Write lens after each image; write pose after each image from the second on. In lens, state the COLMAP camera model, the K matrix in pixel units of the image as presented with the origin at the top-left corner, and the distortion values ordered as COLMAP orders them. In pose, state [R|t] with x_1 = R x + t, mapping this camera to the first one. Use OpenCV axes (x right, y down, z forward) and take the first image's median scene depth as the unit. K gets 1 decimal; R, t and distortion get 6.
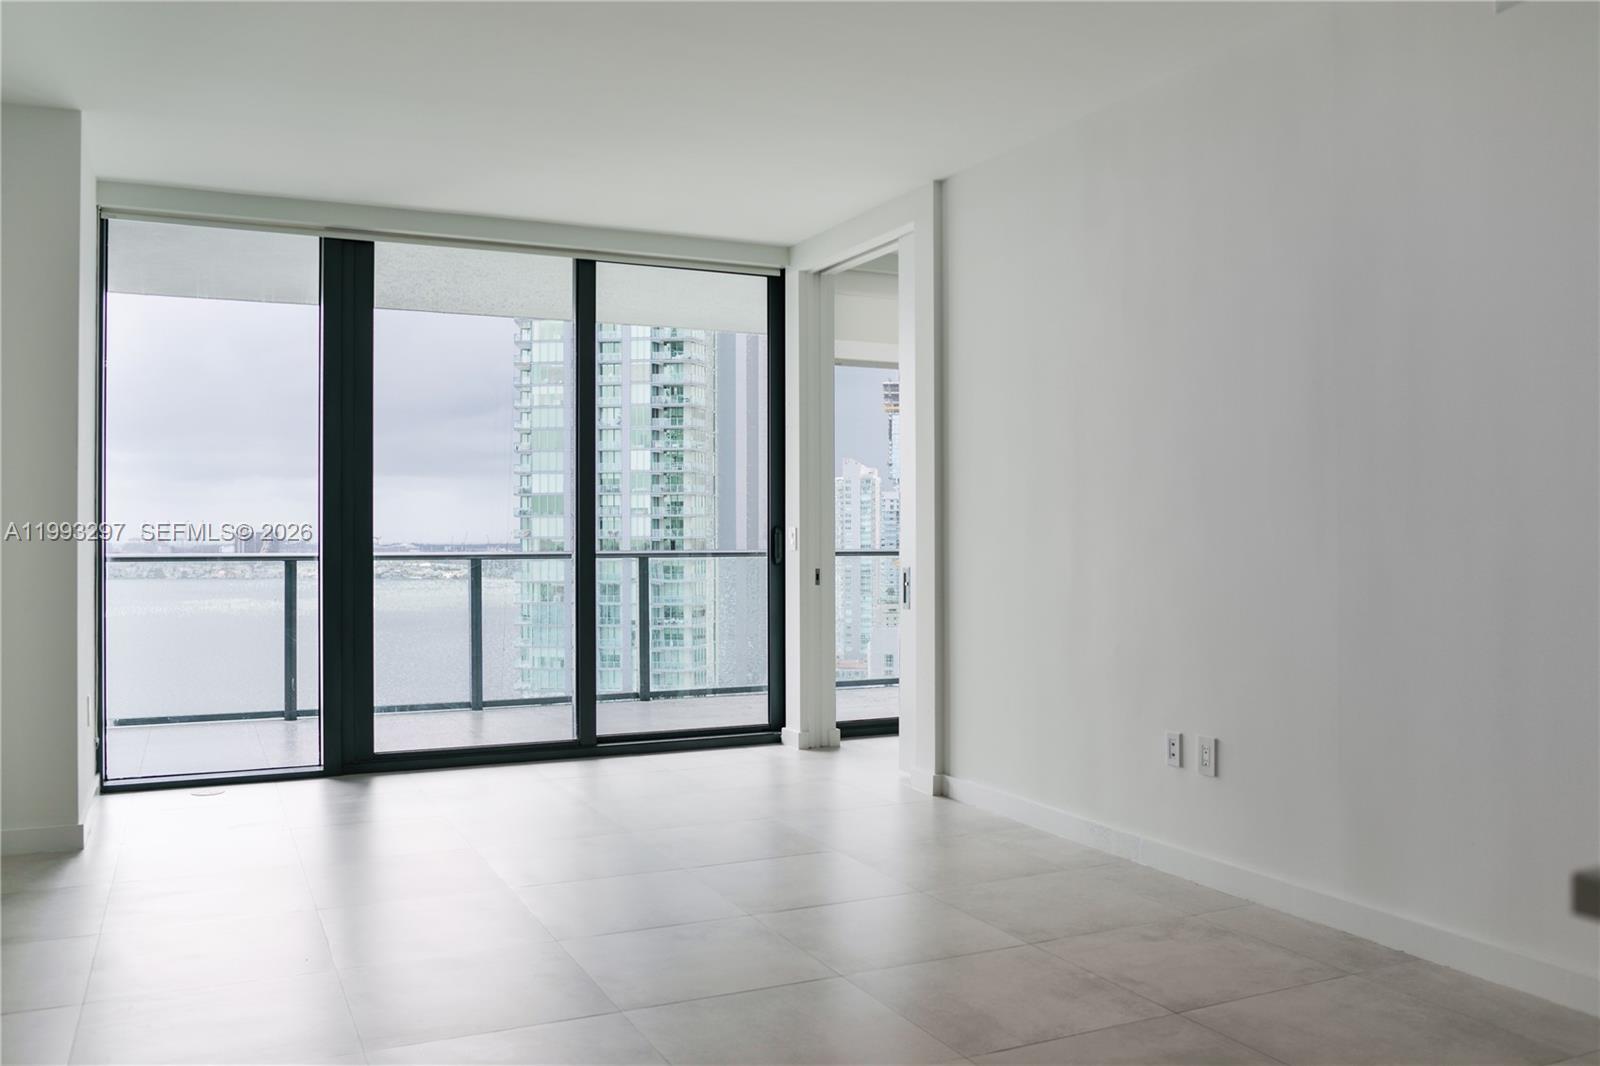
lens RADIAL K [[1296.2, 0, 800.0], [0, 1296.2, 533.0], [0, 0, 1]] dist [-0.063096, 0.017108]
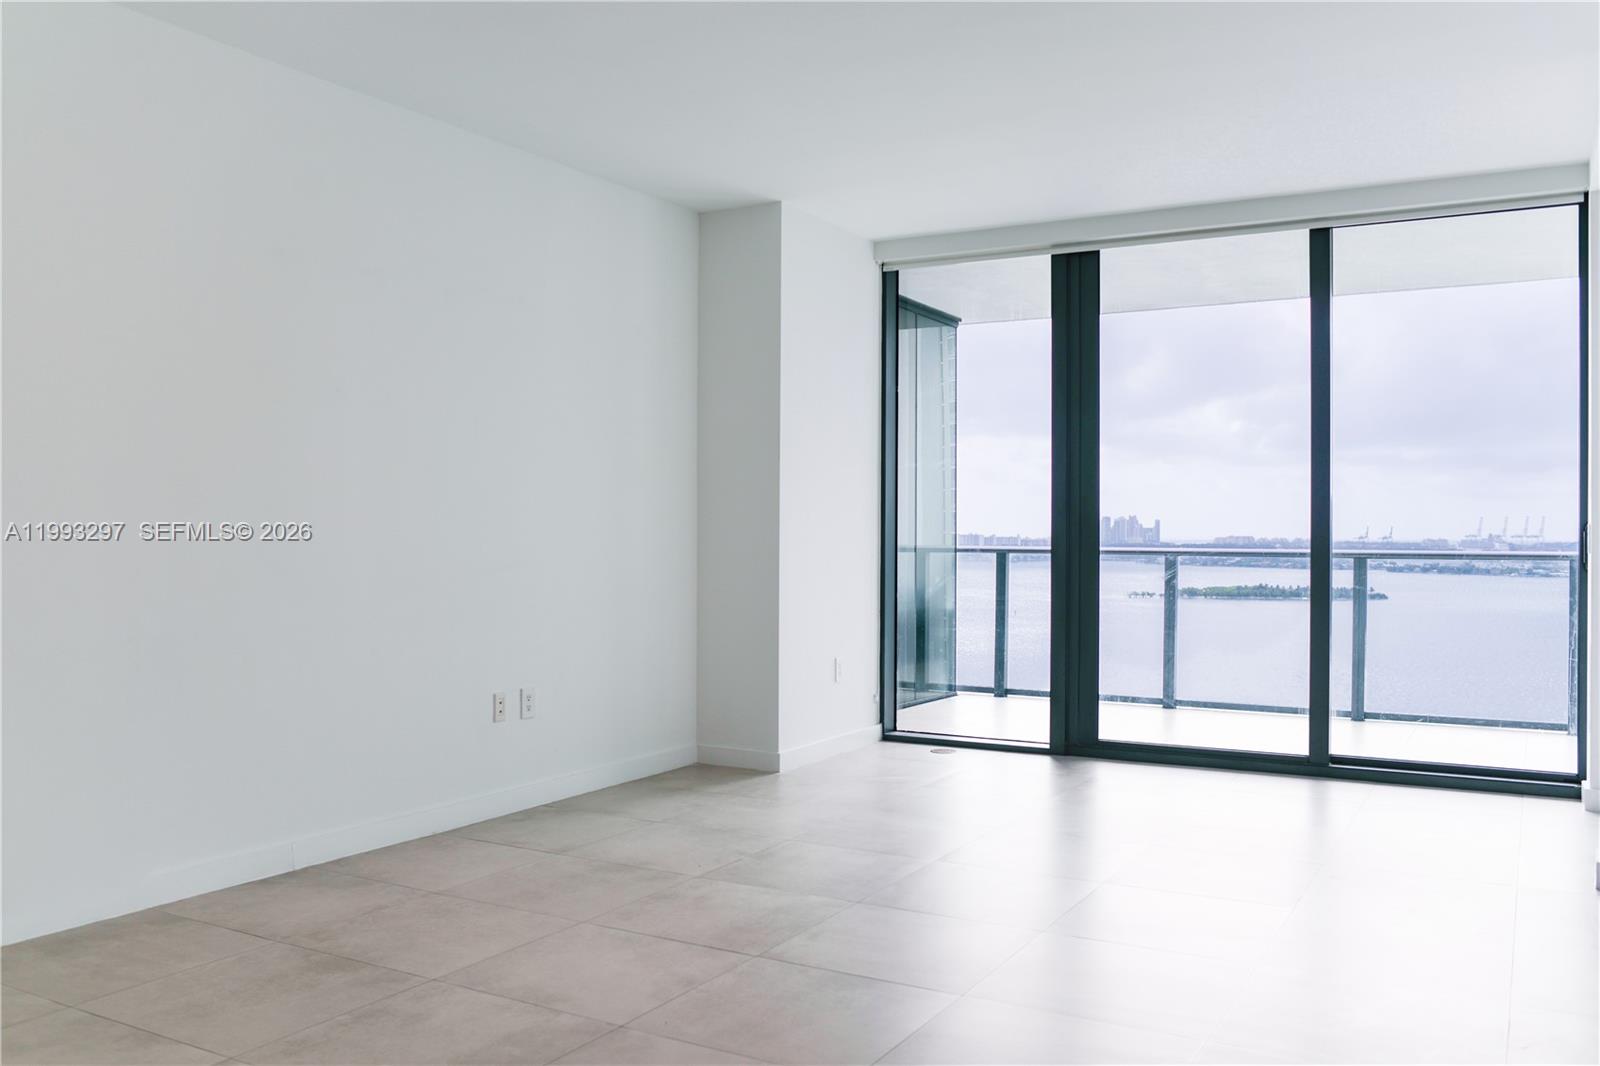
lens RADIAL K [[1329.3, 0, 802.0], [0, 1329.3, 512.3], [0, 0, 1]] dist [-0.055645, 0.009621]
pose [[0.563527, -0.006758, -0.826070, 0.420762], [-0.003957, 0.999933, -0.010880, -0.000443], [0.826088, 0.009400, 0.563463, 0.192367]]
